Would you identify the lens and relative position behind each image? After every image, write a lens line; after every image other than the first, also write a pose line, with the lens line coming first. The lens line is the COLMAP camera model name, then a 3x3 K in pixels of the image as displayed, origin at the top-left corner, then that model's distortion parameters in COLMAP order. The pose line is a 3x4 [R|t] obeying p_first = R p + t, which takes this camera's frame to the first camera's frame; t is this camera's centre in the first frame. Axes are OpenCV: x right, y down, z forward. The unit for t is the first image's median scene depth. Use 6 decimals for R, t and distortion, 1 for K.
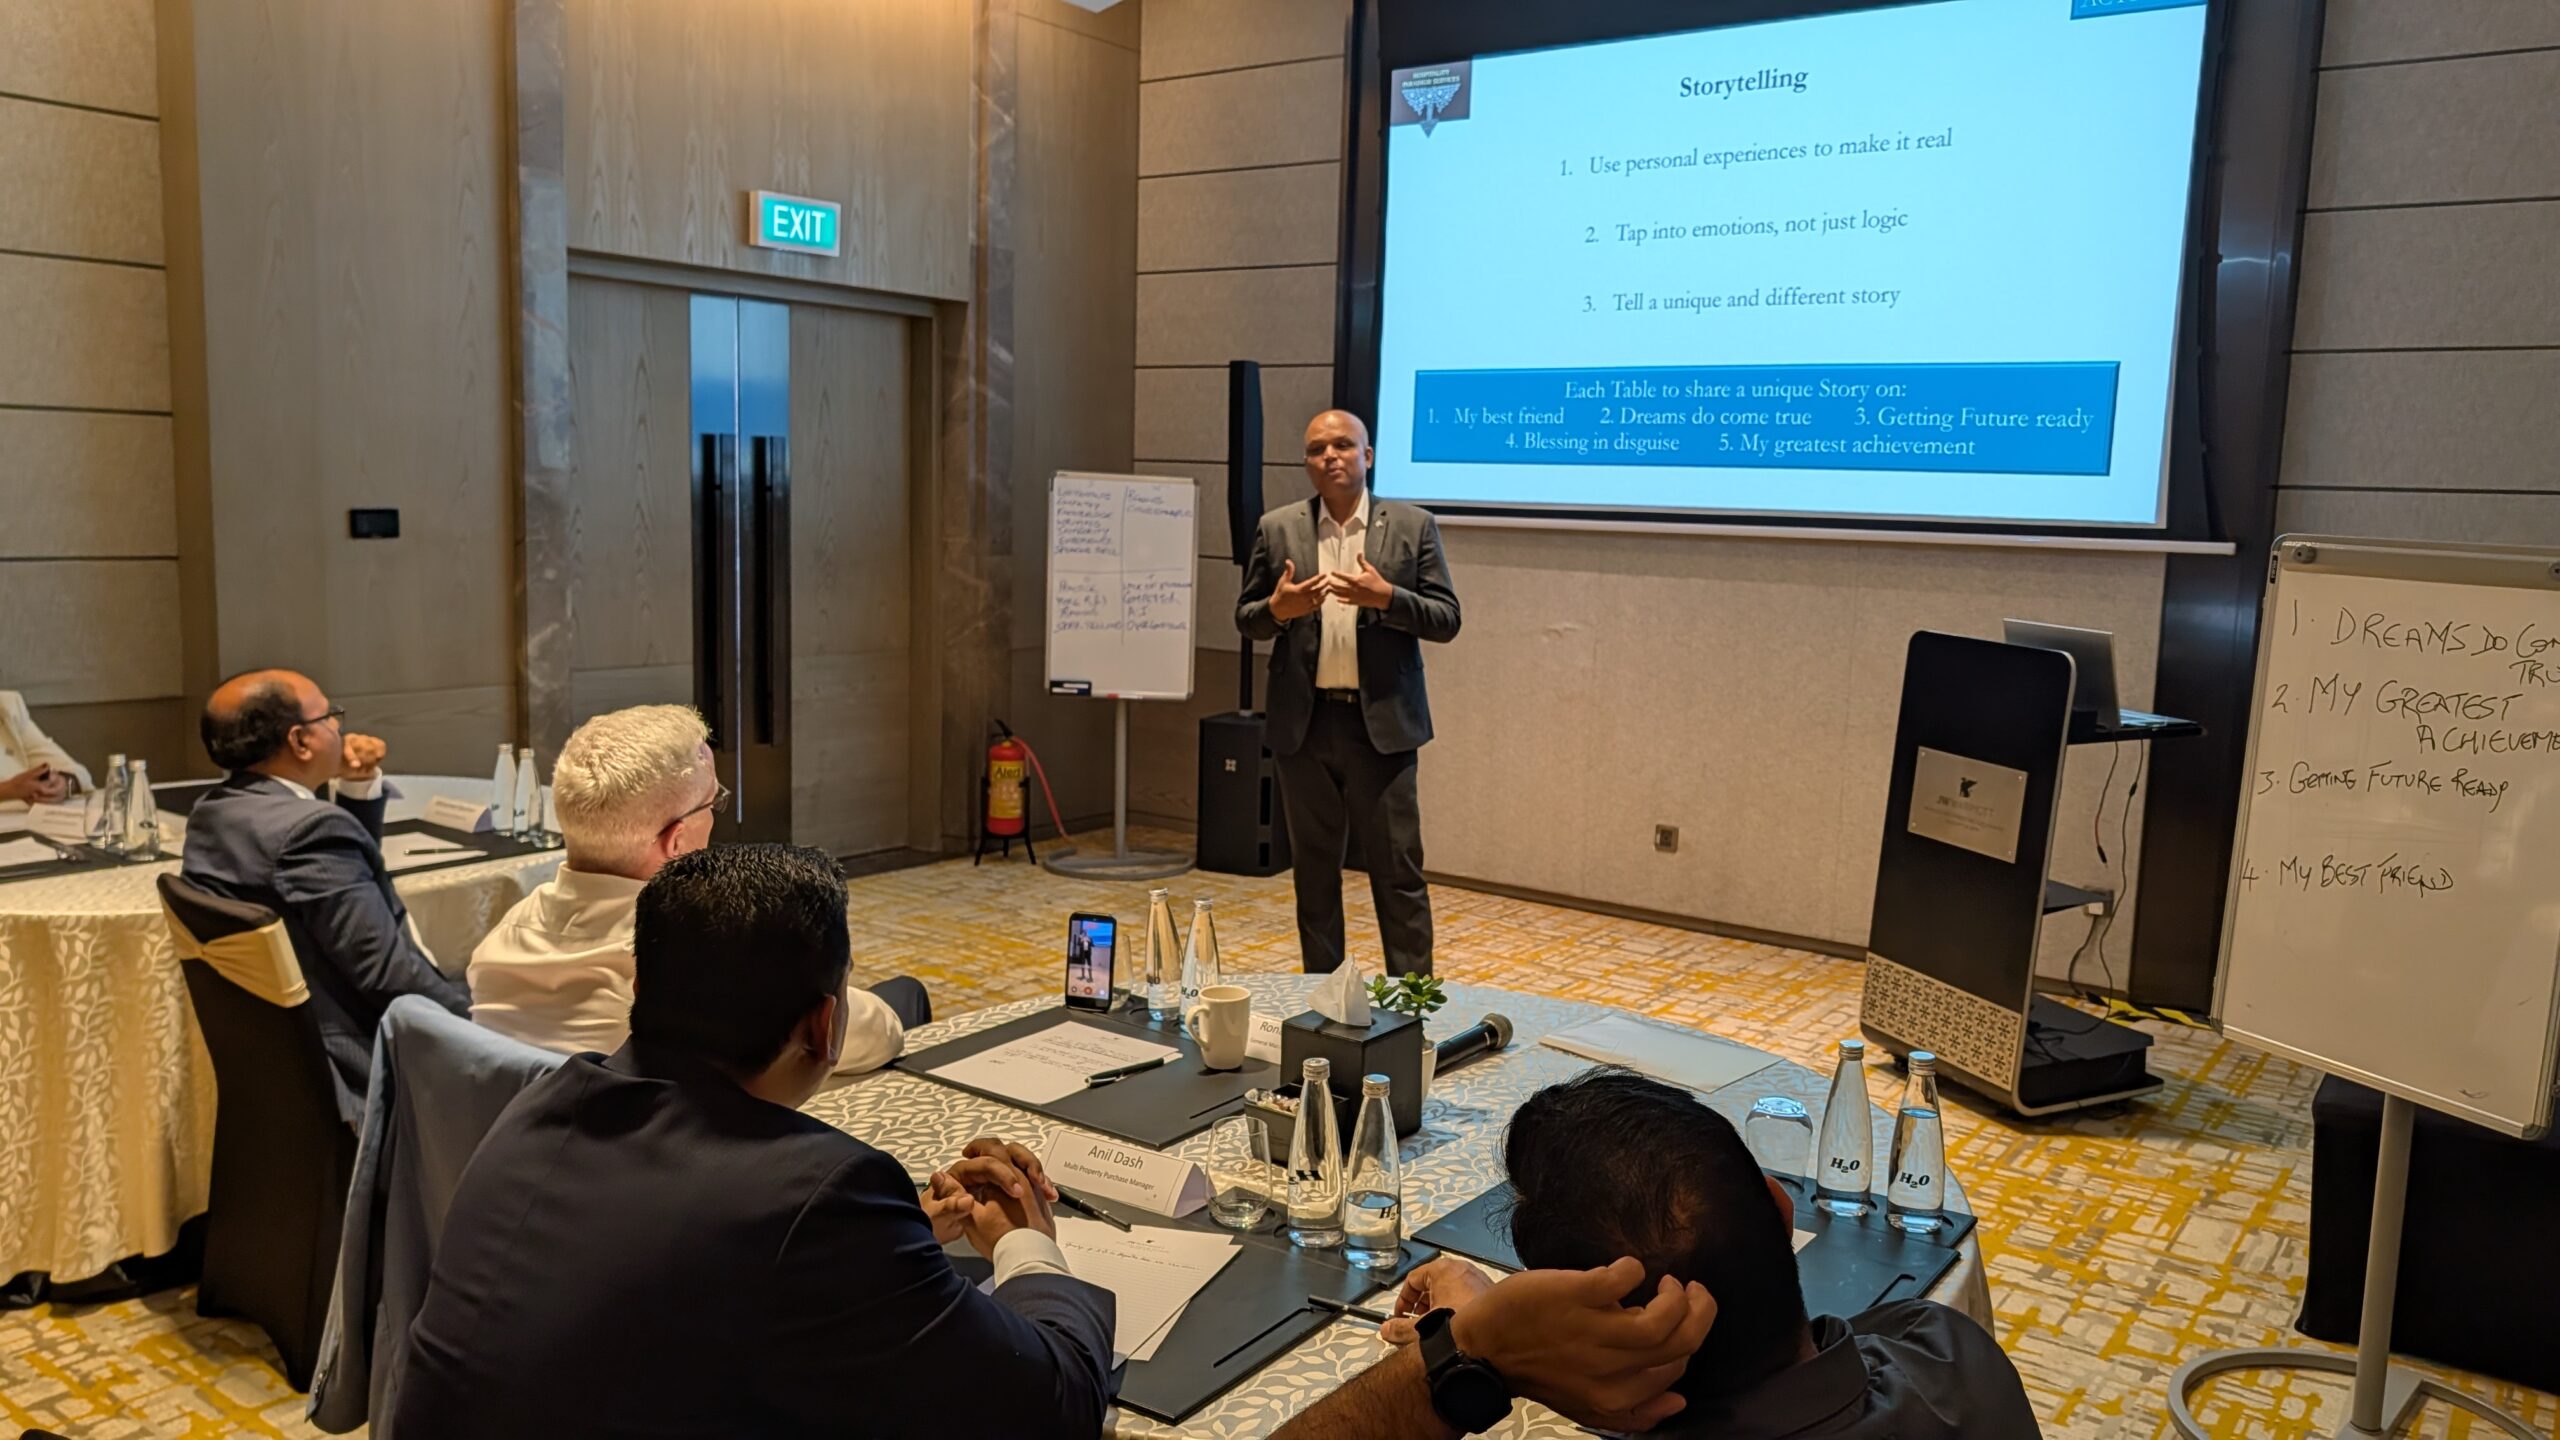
lens RADIAL K [[1866.9, 0, 1283.1], [0, 1866.9, 743.5], [0, 0, 1]] dist [-0.004256, -0.007604]
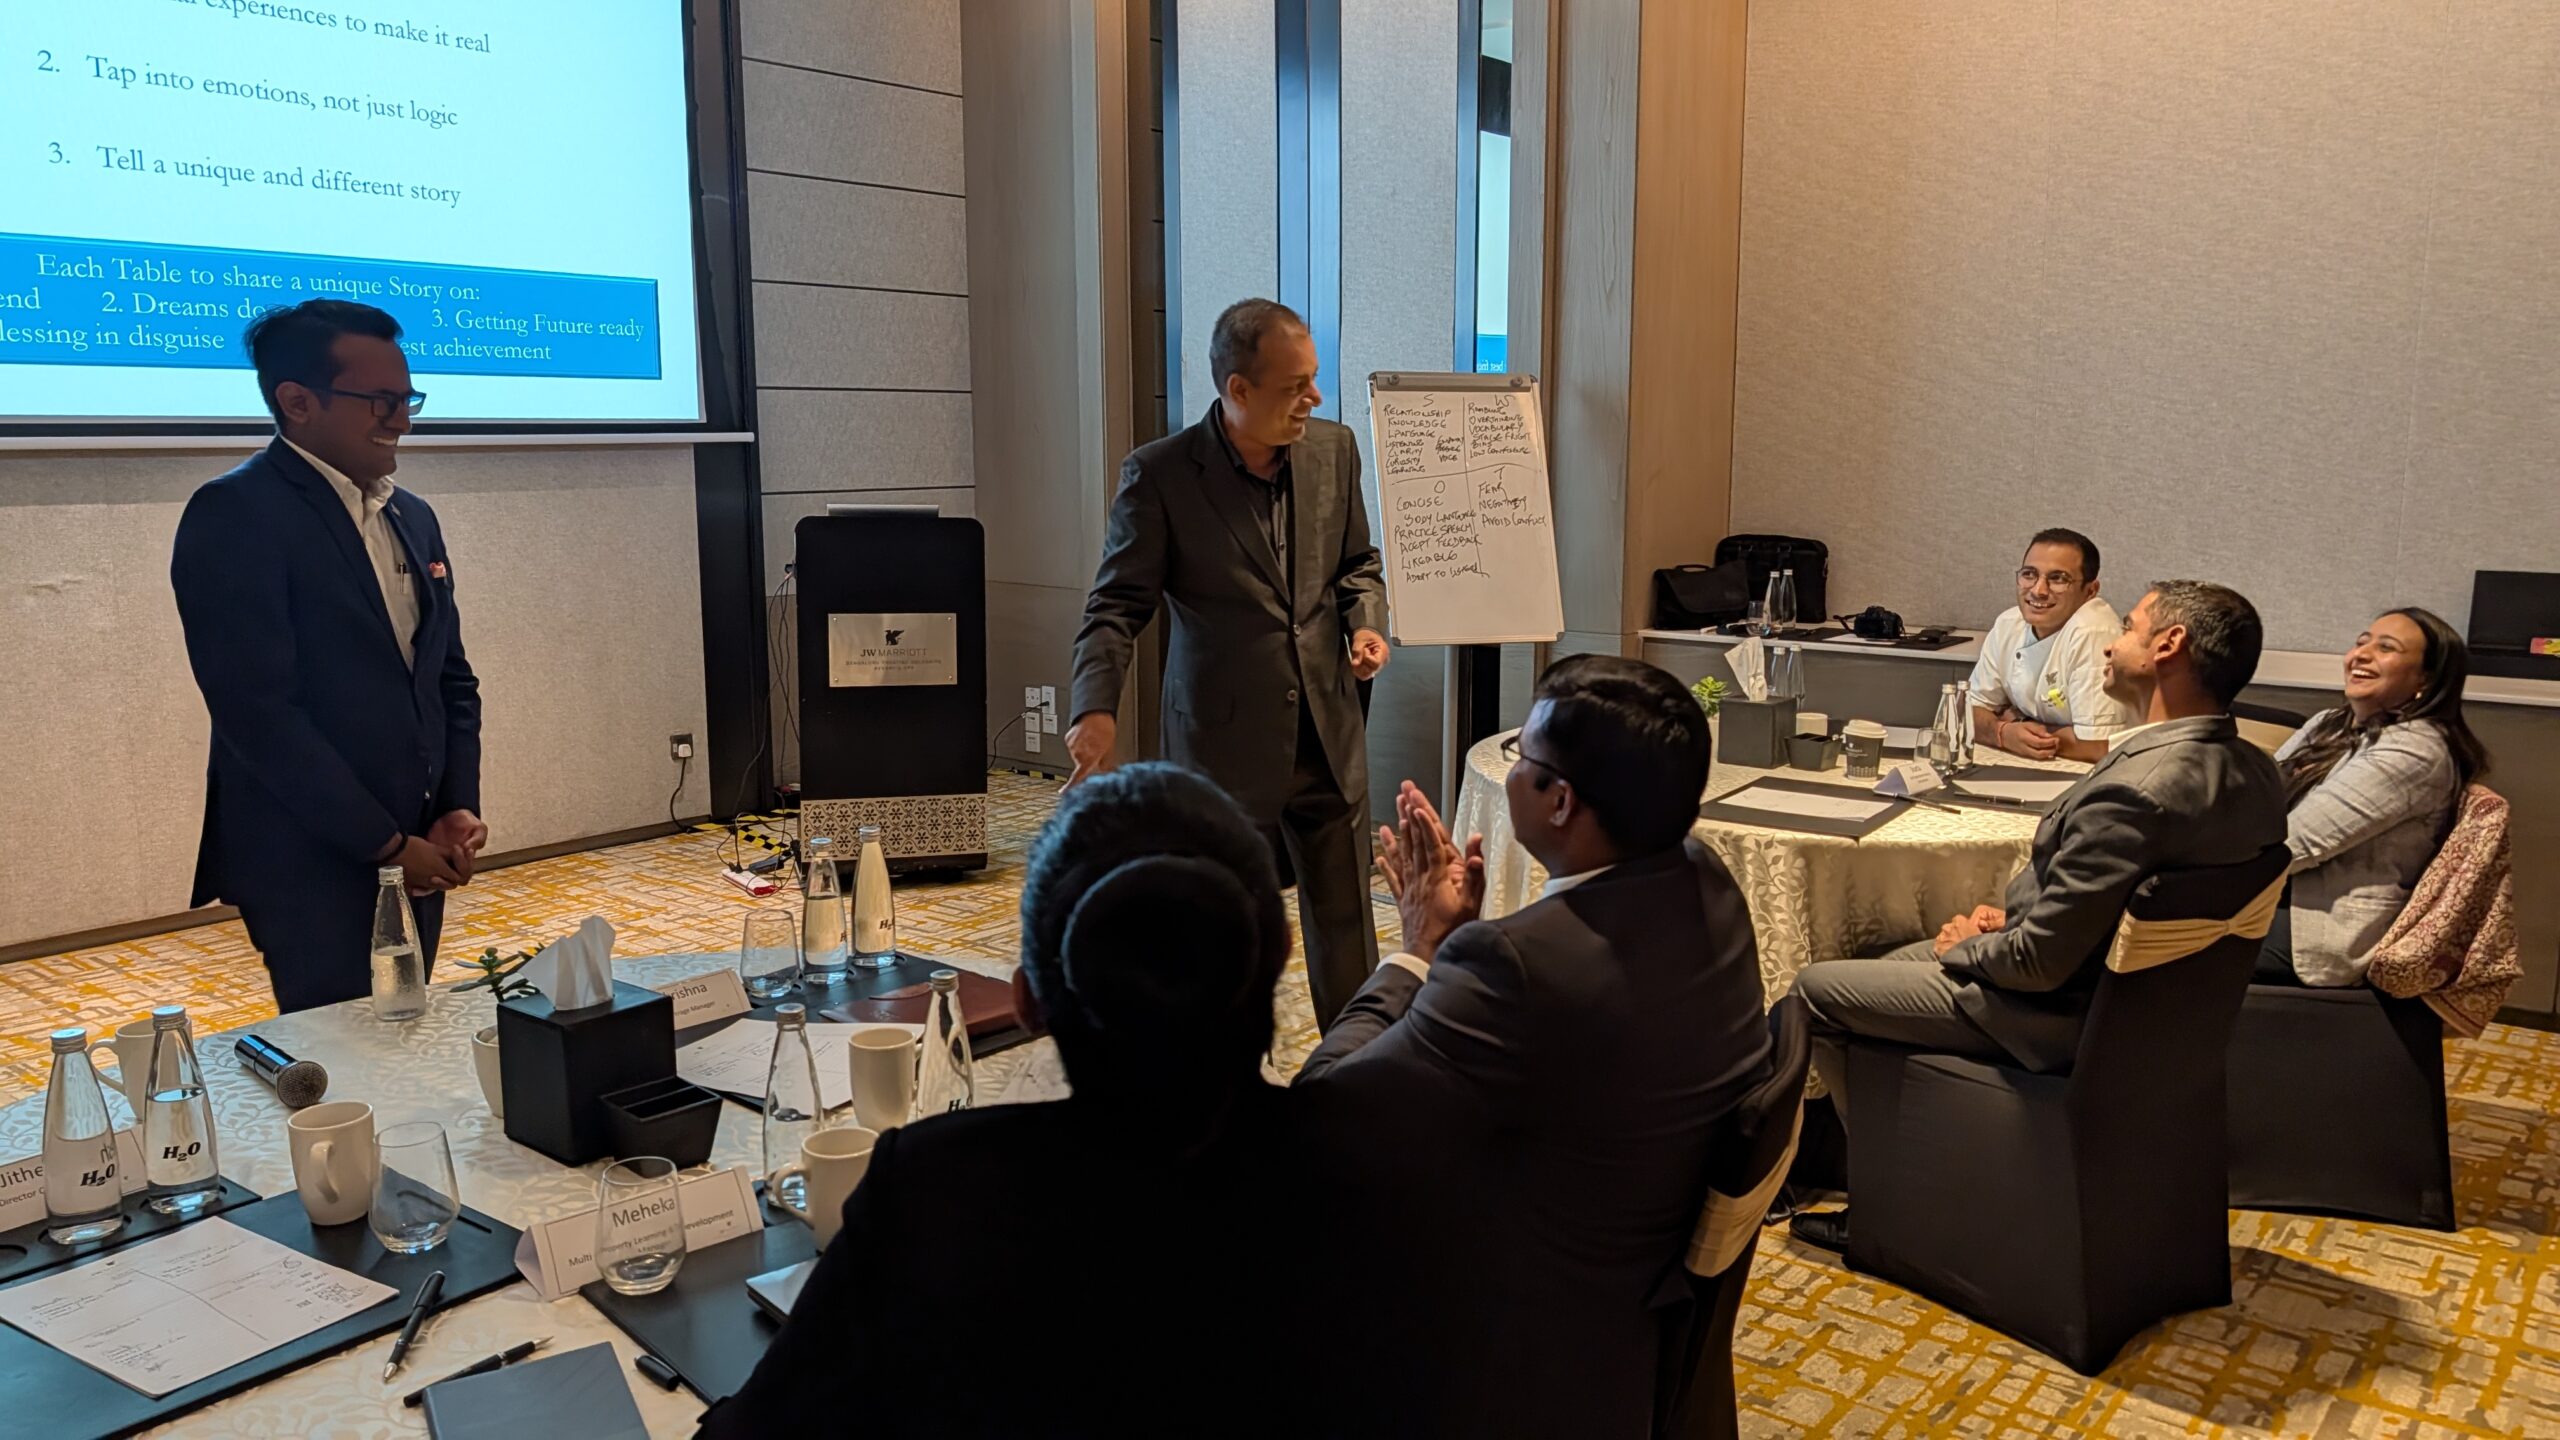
lens RADIAL K [[1866.9, 0, 1286.9], [0, 1866.9, 724.2], [0, 0, 1]] dist [-0.004256, -0.007604]
pose [[0.045391, -0.184923, 0.981704, -0.627814], [0.135567, 0.974766, 0.177348, -0.077505], [-0.989728, 0.125036, 0.069315, 0.497893]]
